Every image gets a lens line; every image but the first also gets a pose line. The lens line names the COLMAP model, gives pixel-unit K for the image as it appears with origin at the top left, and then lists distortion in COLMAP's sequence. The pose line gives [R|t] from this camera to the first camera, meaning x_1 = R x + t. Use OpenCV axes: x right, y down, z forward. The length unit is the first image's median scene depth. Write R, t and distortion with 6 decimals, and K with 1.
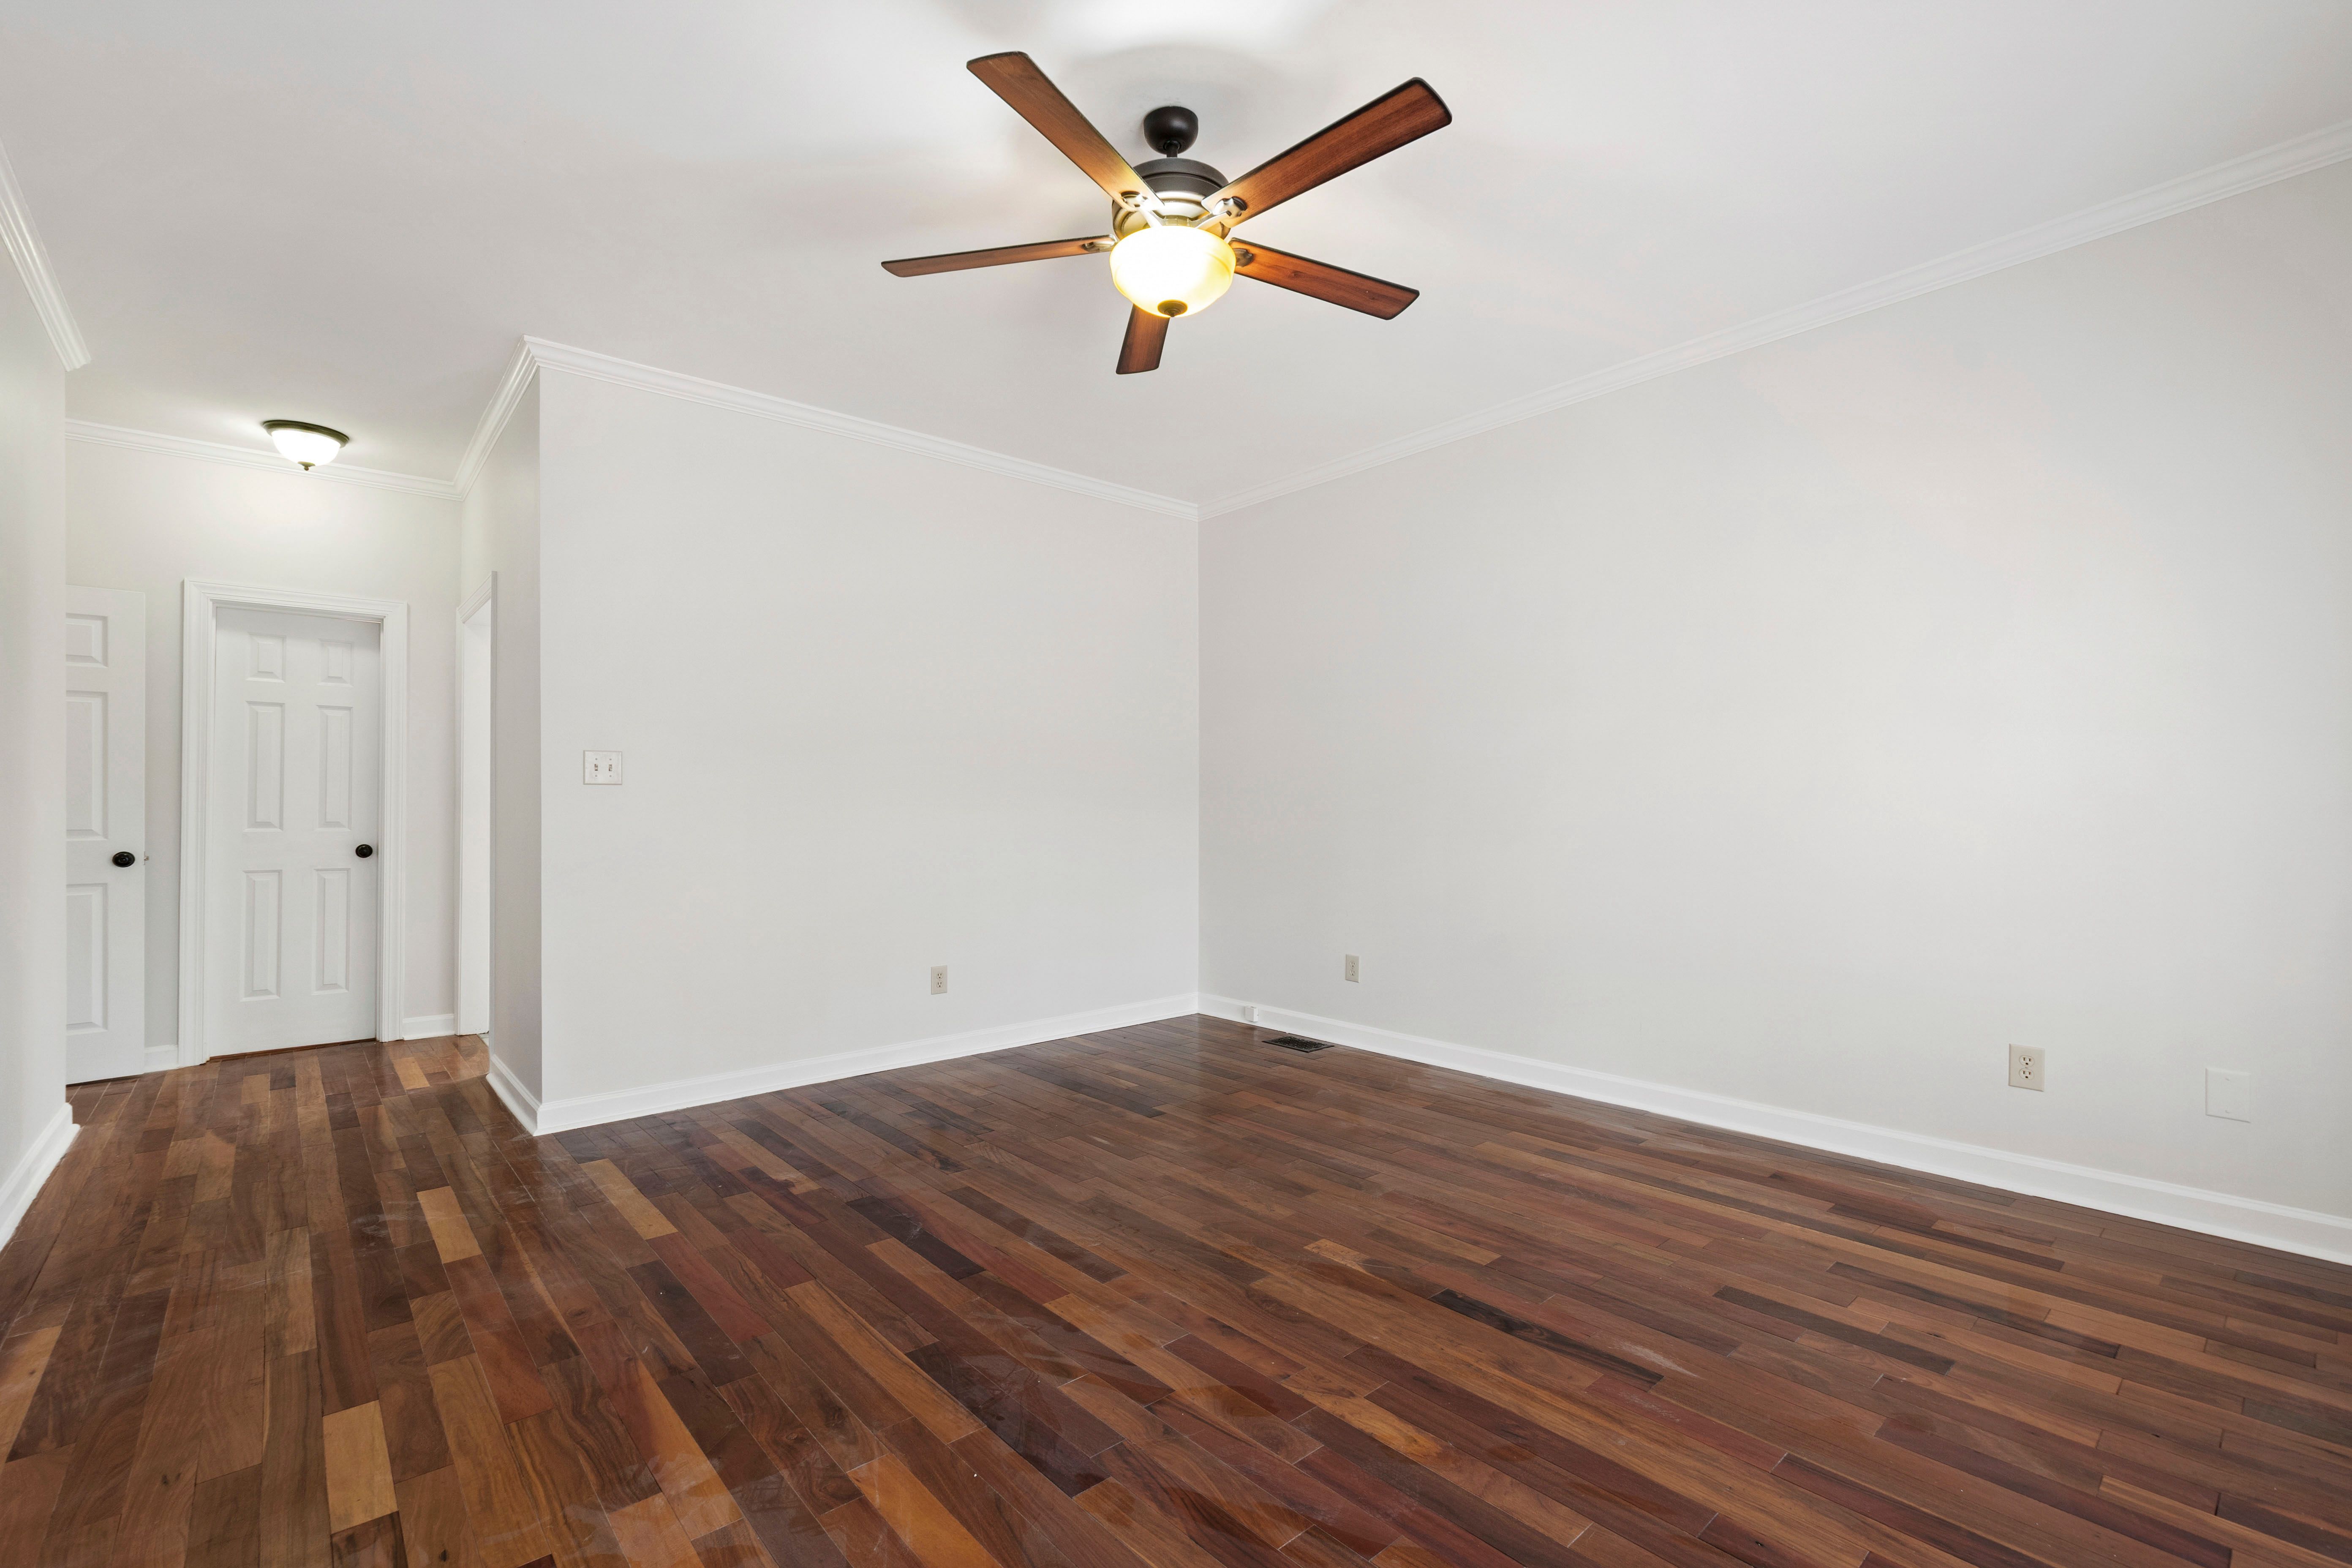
lens RADIAL K [[1041.0, 0, 1169.8], [0, 1041.0, 814.1], [0, 0, 1]] dist [0.002671, -0.000216]
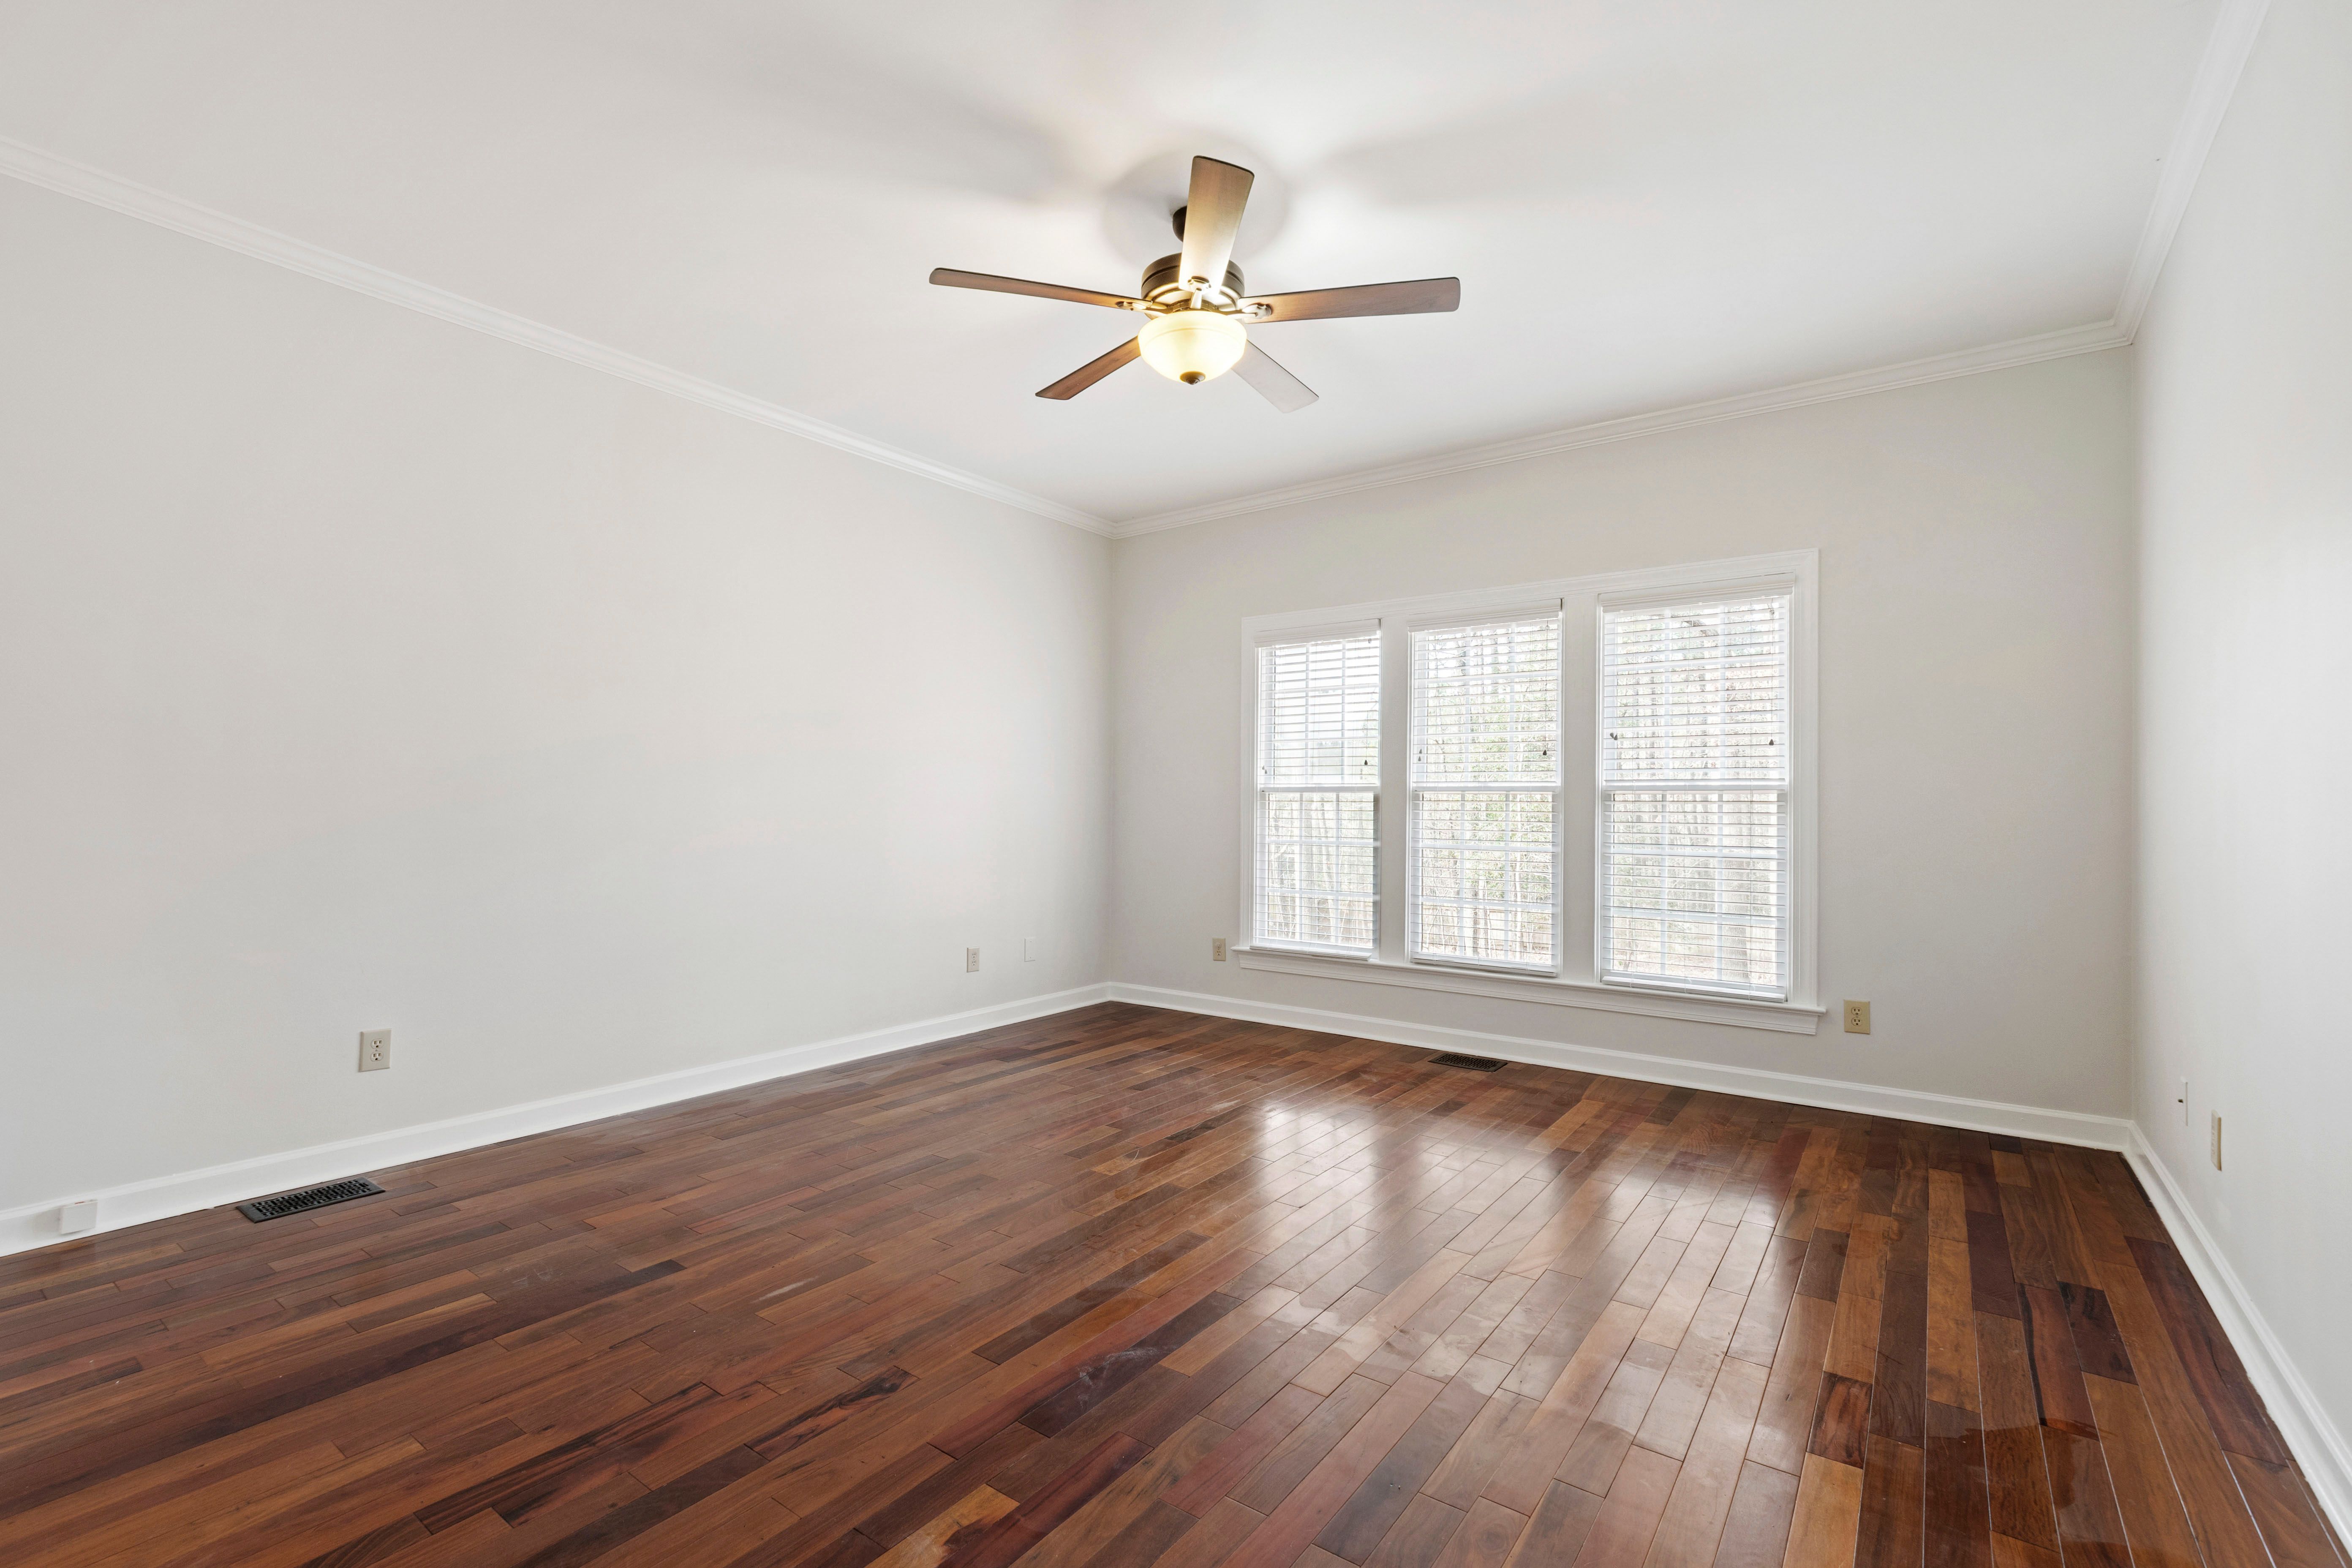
lens RADIAL K [[1030.6, 0, 1176.1], [0, 1030.6, 807.1], [0, 0, 1]] dist [-0.002392, -0.000439]
pose [[-0.228527, 0.003707, 0.973531, -0.848422], [0.000215, 0.999993, -0.003757, -0.004115], [-0.973538, -0.000649, -0.228526, 0.969325]]
